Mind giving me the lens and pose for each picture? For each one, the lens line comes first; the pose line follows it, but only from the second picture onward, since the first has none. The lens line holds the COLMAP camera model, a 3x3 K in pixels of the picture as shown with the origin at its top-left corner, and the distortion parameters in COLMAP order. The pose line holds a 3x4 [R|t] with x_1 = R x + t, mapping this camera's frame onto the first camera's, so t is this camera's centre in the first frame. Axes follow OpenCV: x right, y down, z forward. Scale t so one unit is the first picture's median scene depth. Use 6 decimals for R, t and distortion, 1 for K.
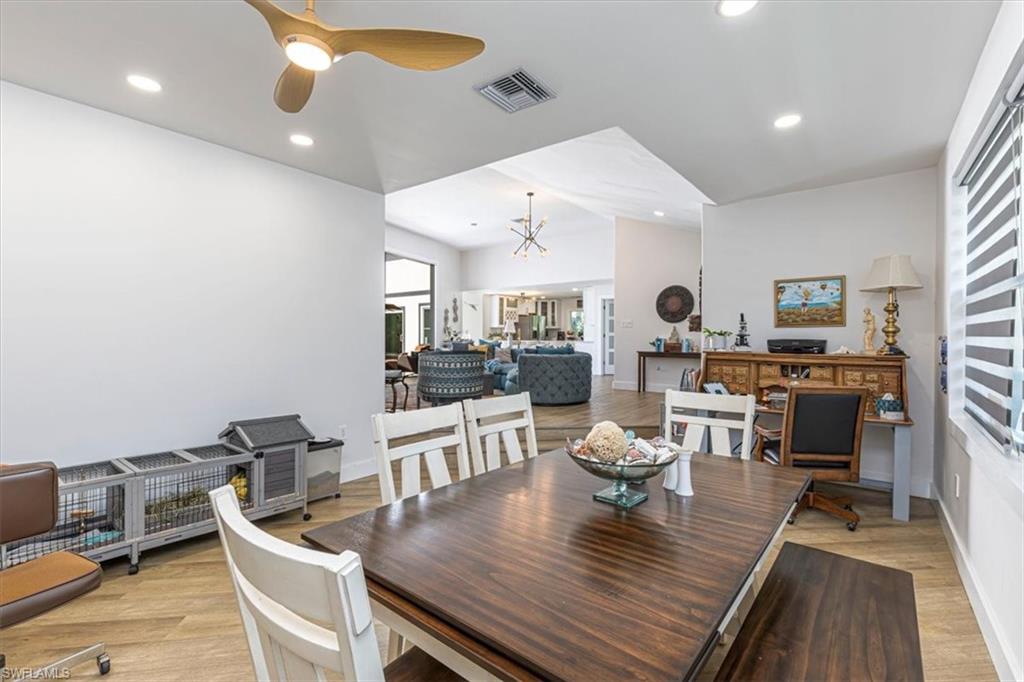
lens RADIAL K [[457.9, 0, 514.9], [0, 457.9, 340.4], [0, 0, 1]] dist [0.008025, -0.000681]
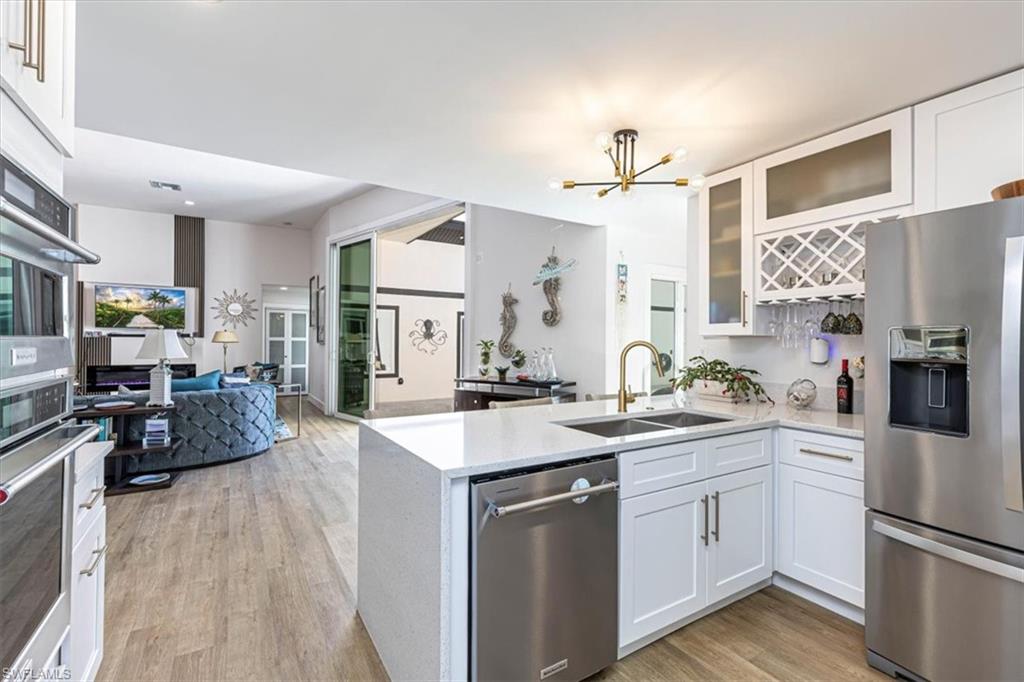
lens RADIAL K [[457.9, 0, 514.9], [0, 457.9, 340.4], [0, 0, 1]] dist [0.008025, -0.000681]
pose [[-0.334725, -0.006478, -0.942293, 0.209397], [-0.009126, 0.999952, -0.003633, -0.028059], [0.942272, 0.007384, -0.334768, 1.111053]]
